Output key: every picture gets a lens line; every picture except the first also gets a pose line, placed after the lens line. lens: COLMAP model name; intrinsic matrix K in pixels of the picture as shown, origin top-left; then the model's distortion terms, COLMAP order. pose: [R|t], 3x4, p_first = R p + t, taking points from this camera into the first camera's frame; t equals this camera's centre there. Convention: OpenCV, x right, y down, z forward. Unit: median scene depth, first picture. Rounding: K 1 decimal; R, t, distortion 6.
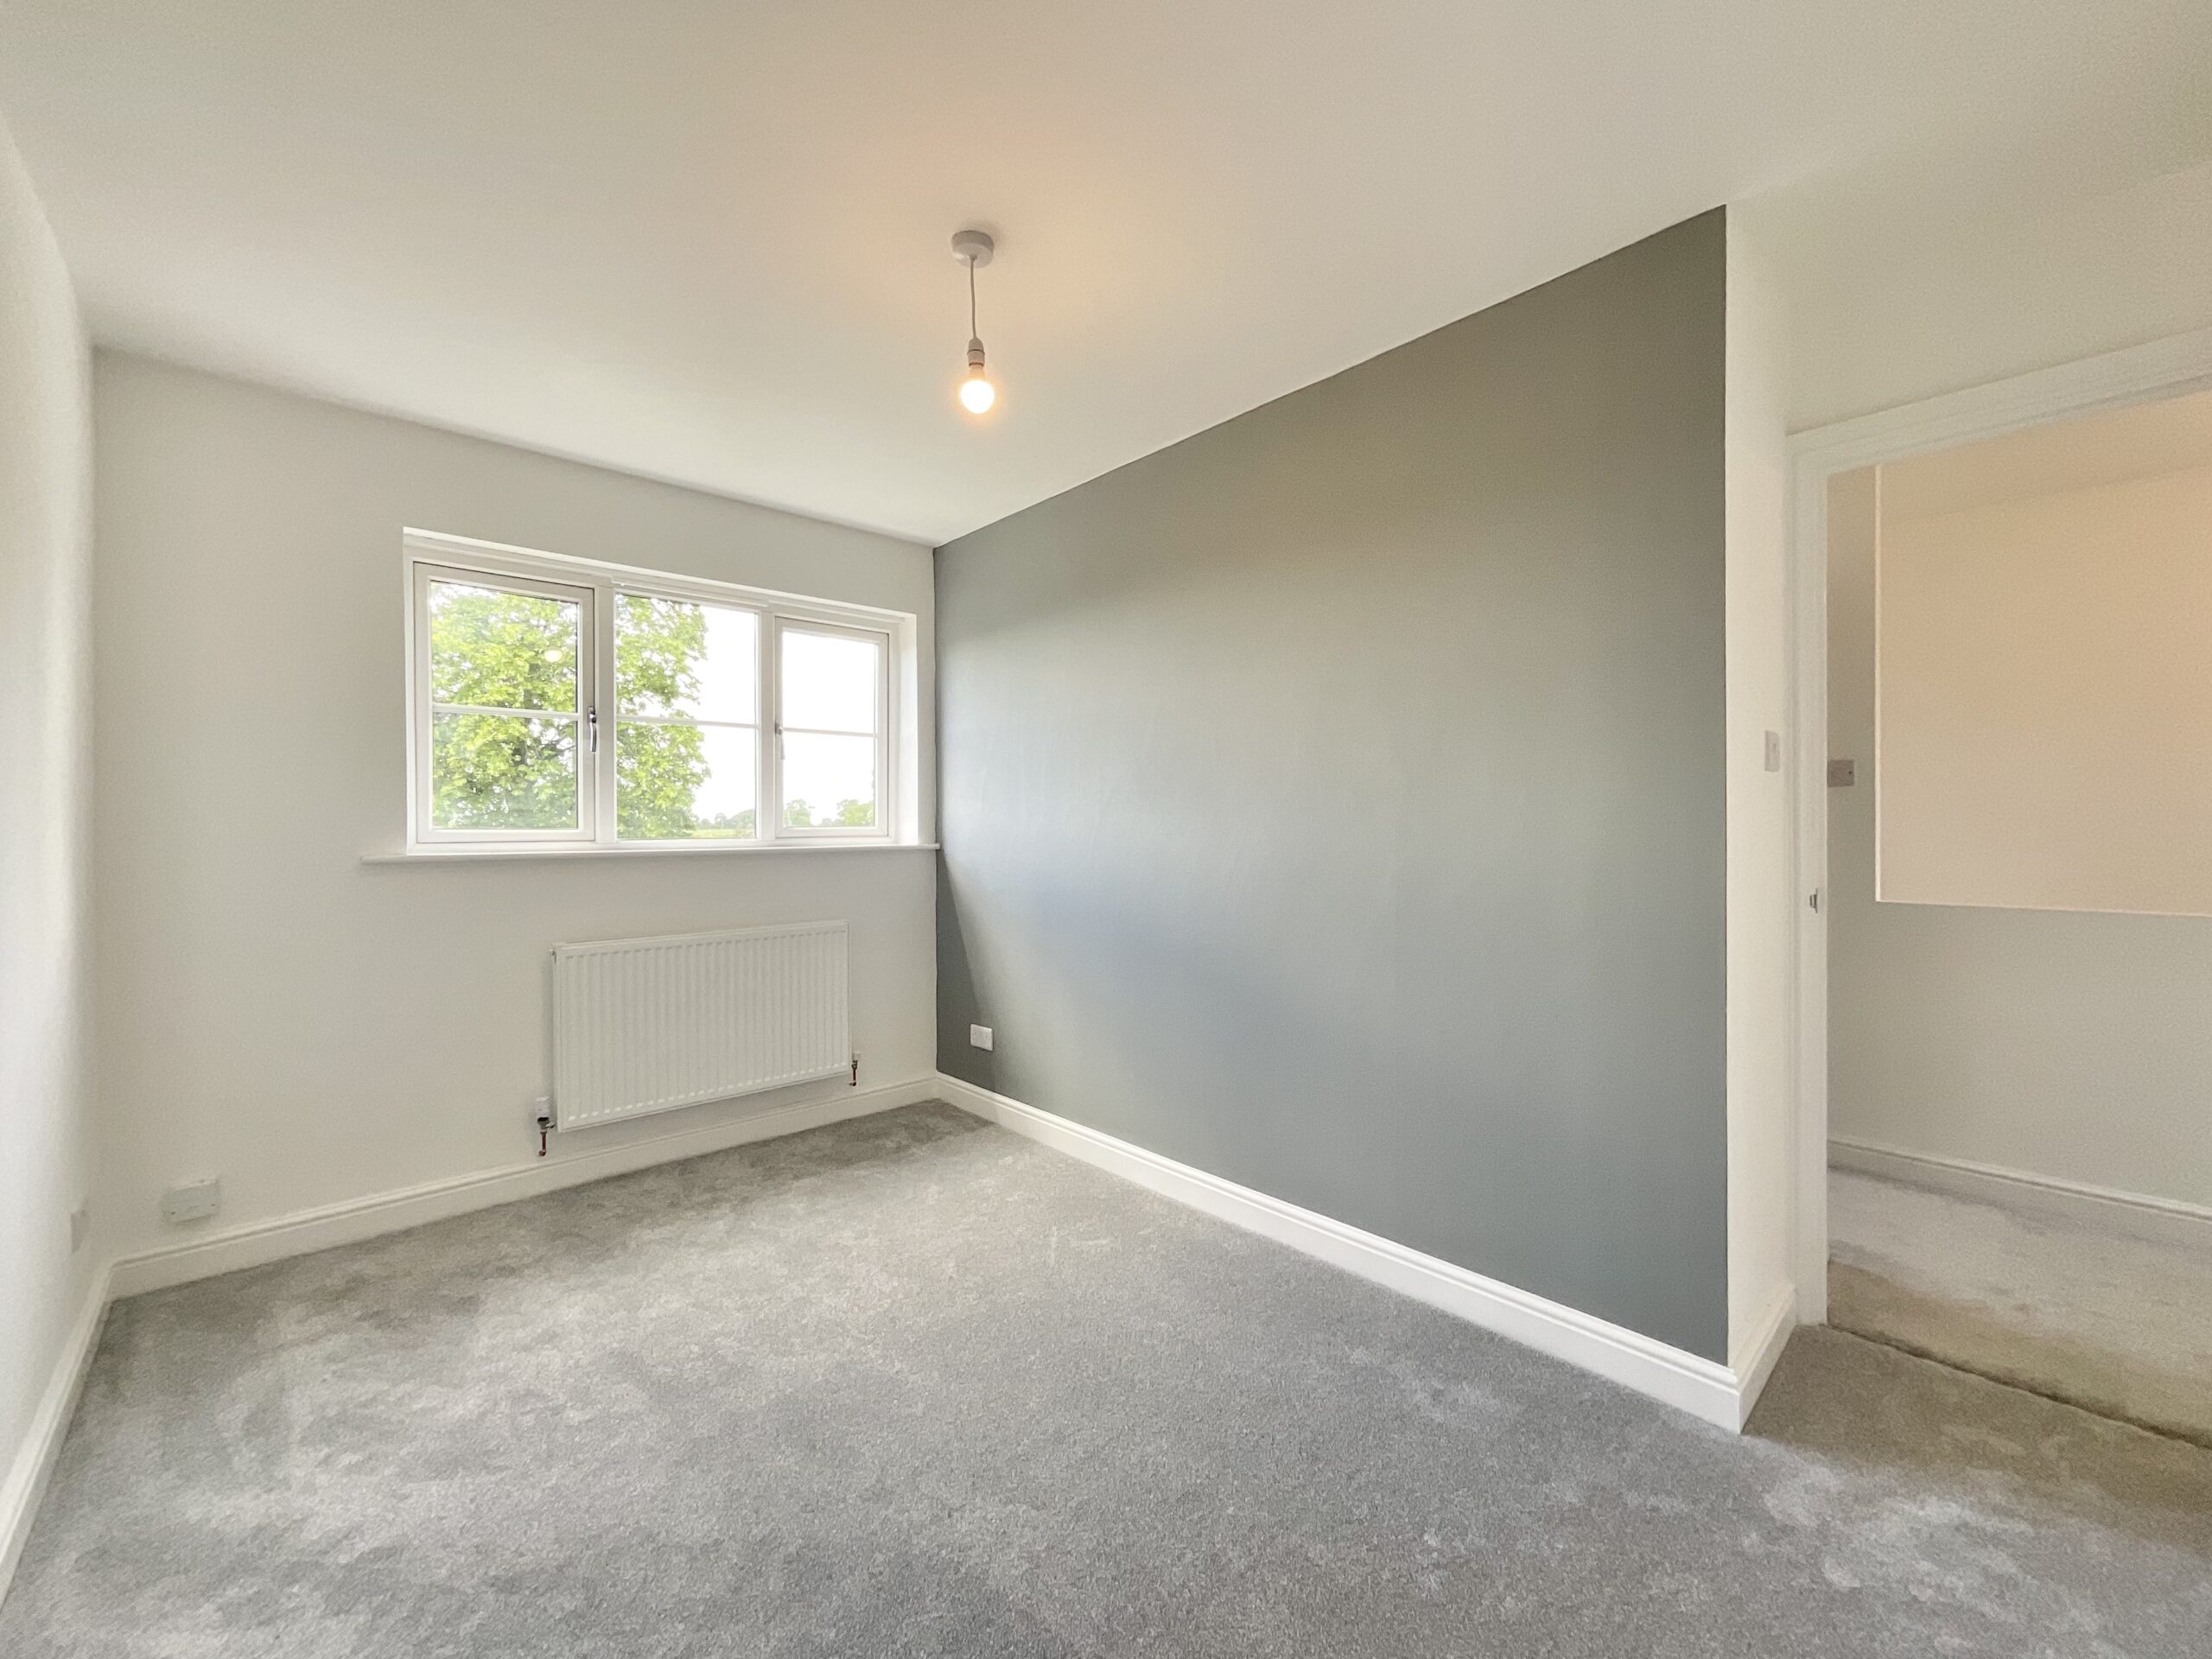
lens RADIAL K [[899.0, 0, 1106.5], [0, 899.0, 829.0], [0, 0, 1]] dist [0.001736, -0.000210]
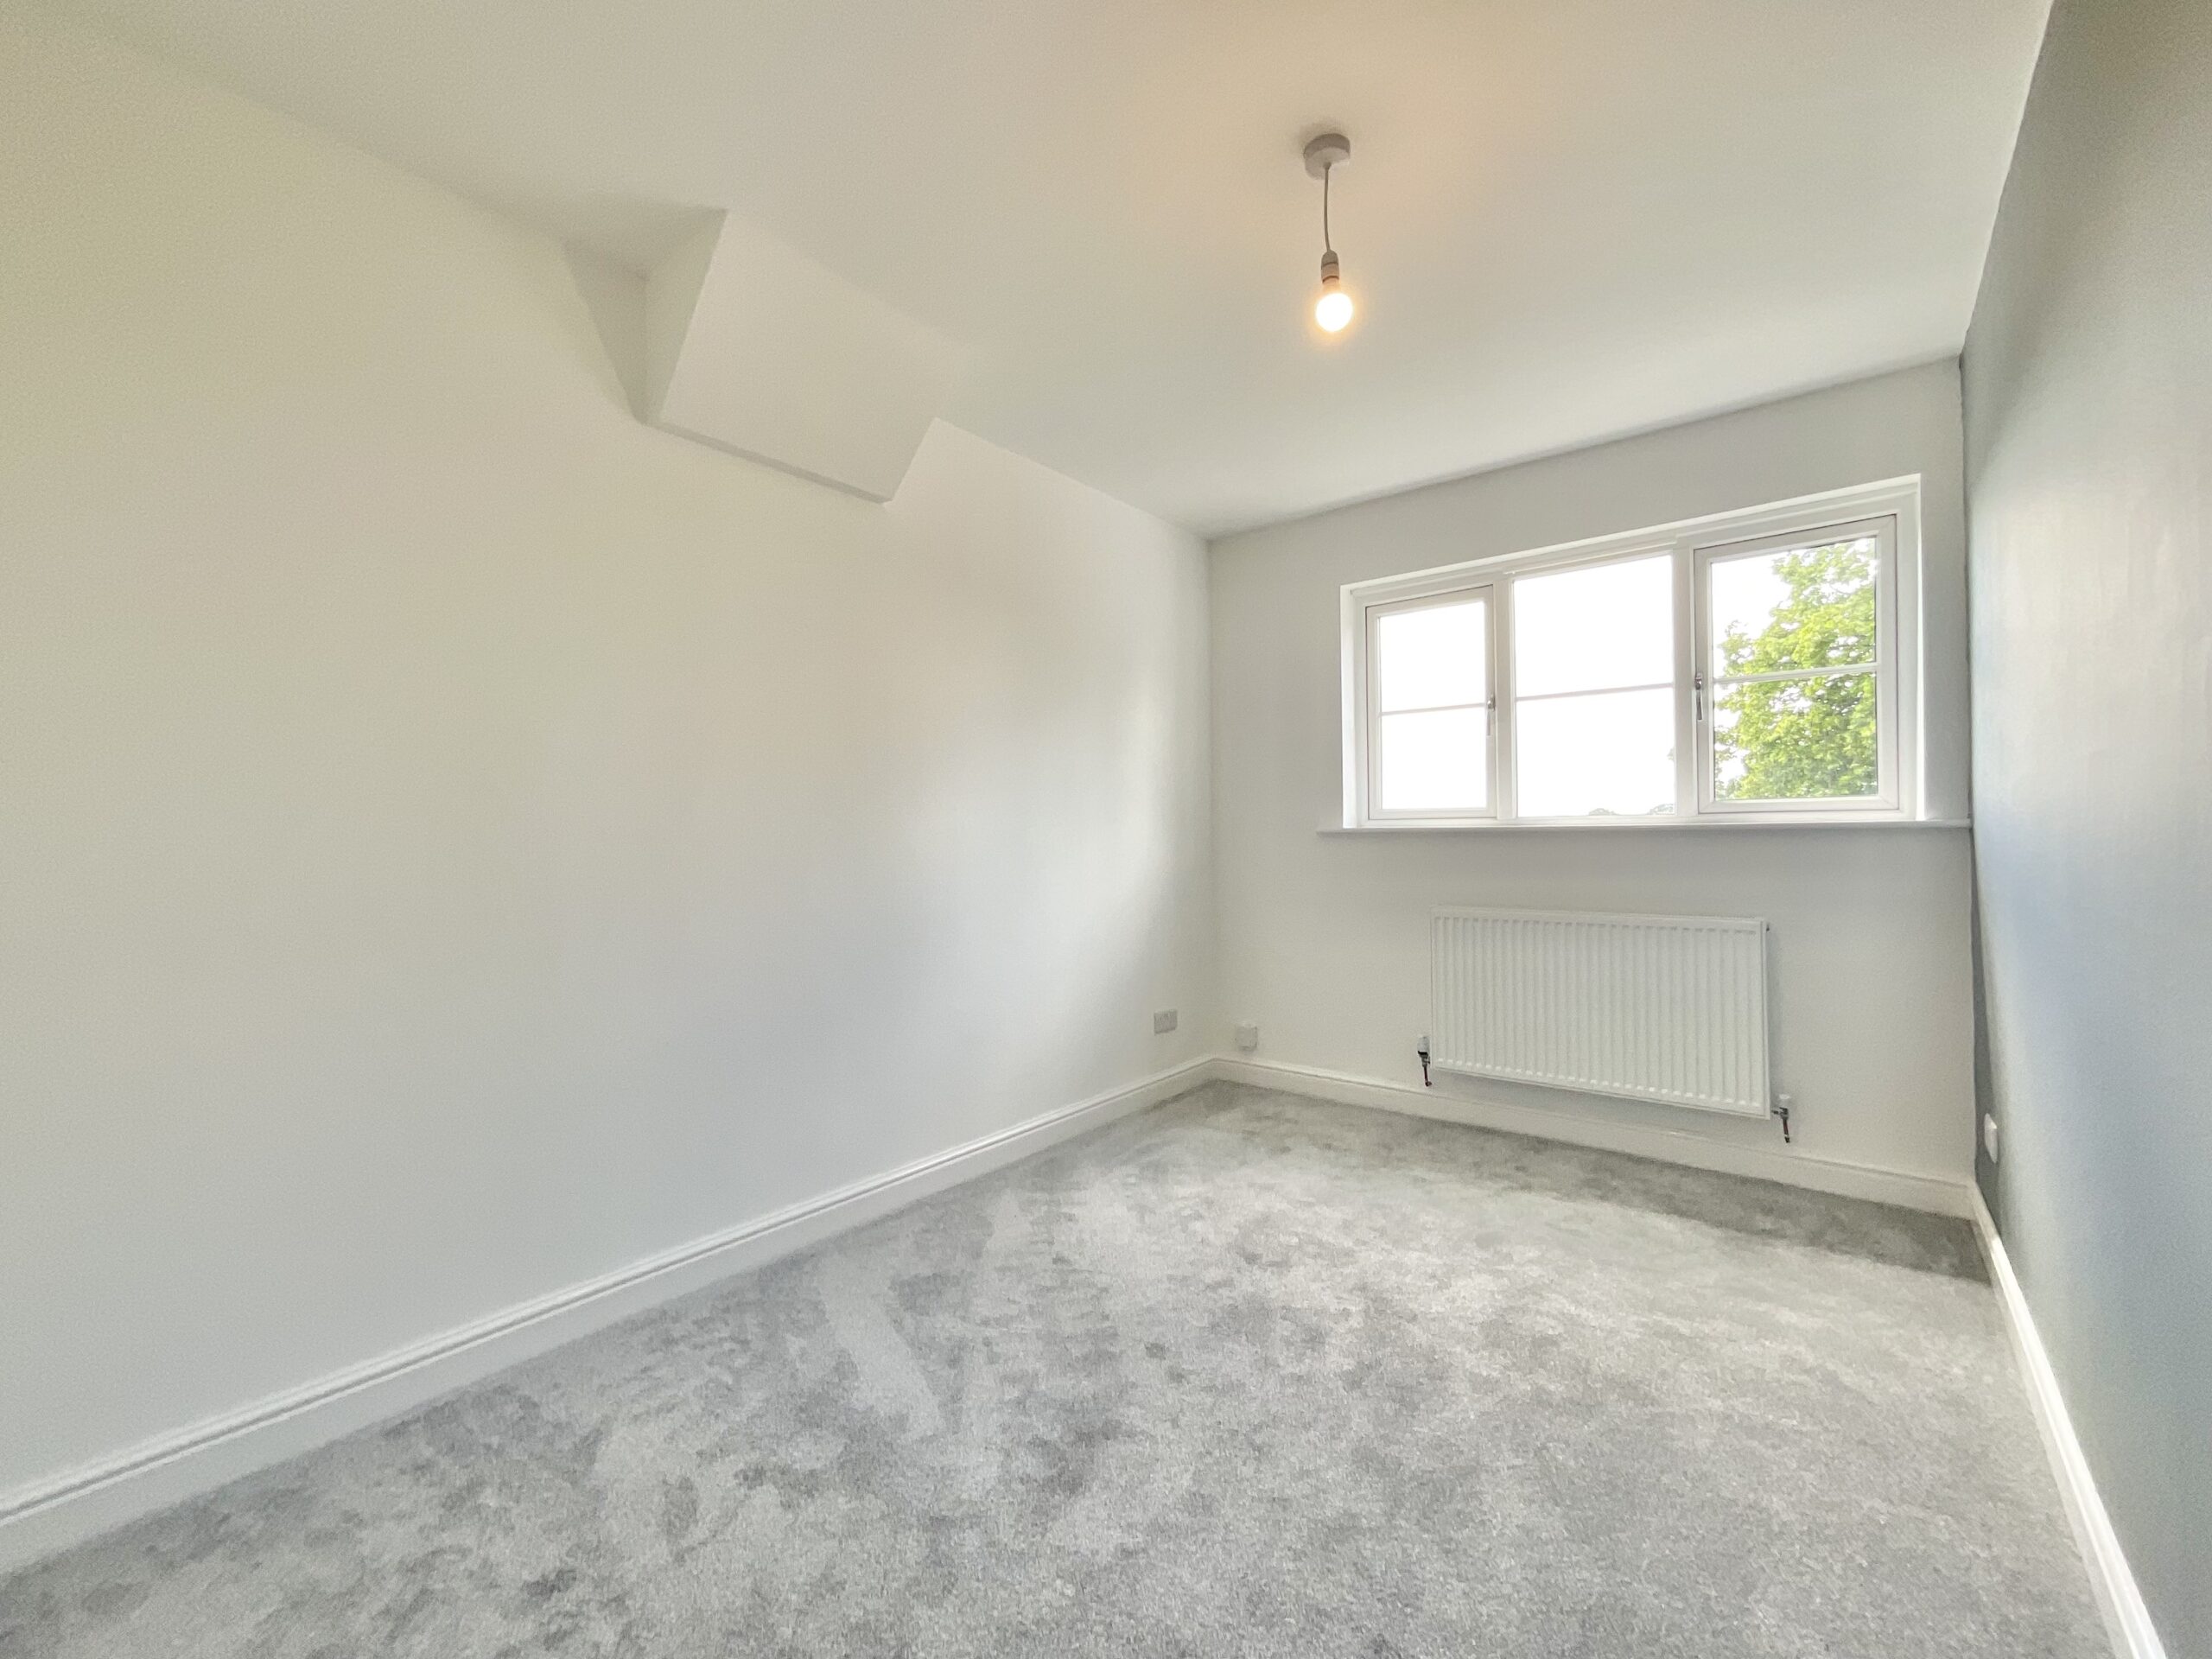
lens RADIAL K [[899.0, 0, 1105.9], [0, 899.0, 831.2], [0, 0, 1]] dist [0.001736, -0.000210]
pose [[0.153599, 0.000634, -0.988133, 0.506749], [0.005503, 0.999984, 0.001497, 0.029708], [0.988118, -0.005668, 0.153593, 0.440633]]
